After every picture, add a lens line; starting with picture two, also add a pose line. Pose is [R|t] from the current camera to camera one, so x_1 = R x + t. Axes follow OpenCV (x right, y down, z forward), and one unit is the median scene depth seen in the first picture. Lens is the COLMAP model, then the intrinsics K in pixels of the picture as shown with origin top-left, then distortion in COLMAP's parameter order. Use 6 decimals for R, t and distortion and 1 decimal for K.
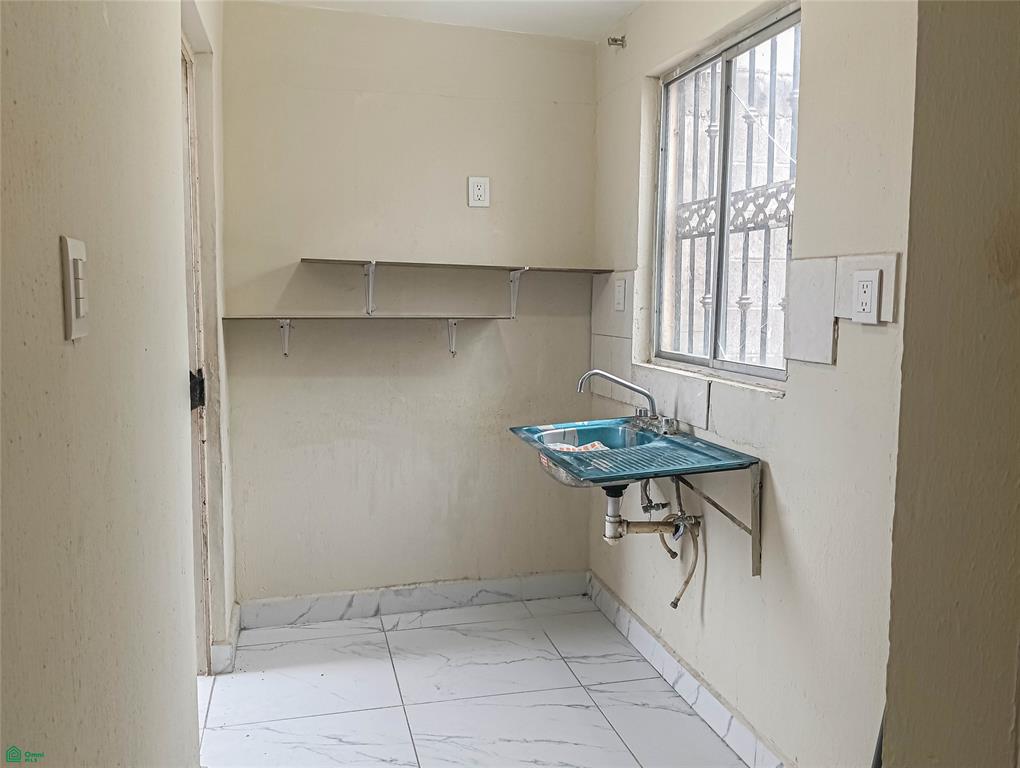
lens RADIAL K [[836.3, 0, 514.4], [0, 836.3, 384.3], [0, 0, 1]] dist [0.094903, -0.206499]
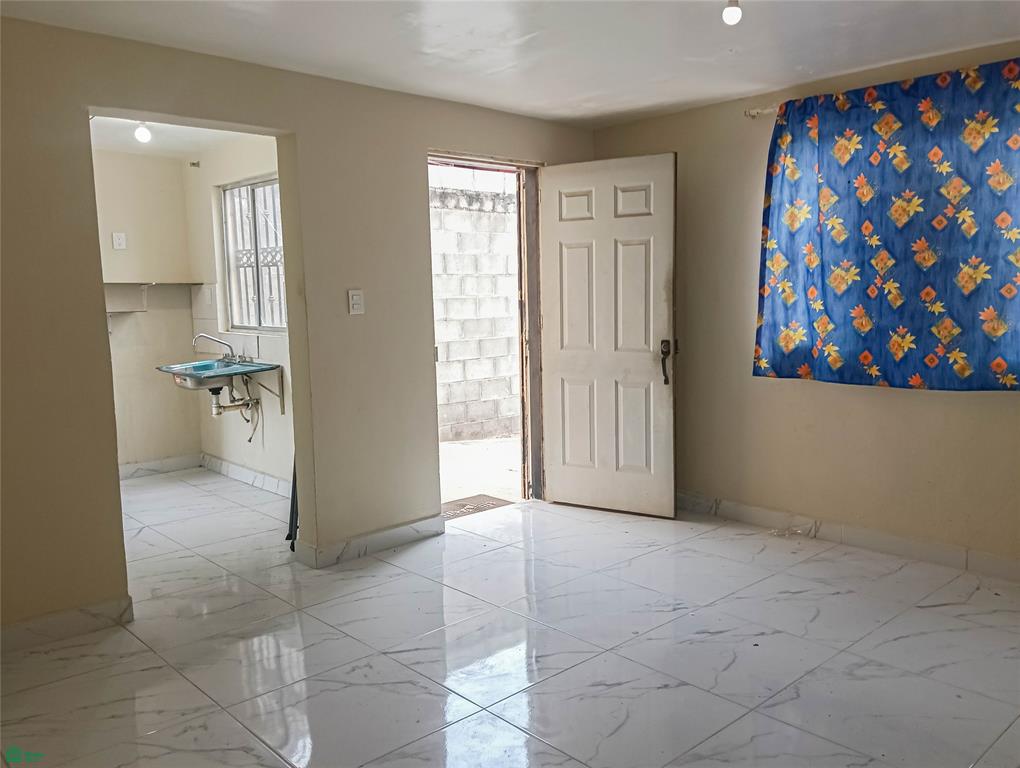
lens RADIAL K [[836.3, 0, 514.4], [0, 836.3, 384.3], [0, 0, 1]] dist [0.094903, -0.206499]
pose [[0.881665, -0.079594, 0.465114, -0.188357], [0.076613, 0.996739, 0.025342, 0.106980], [-0.465615, 0.013291, 0.884888, -1.130220]]
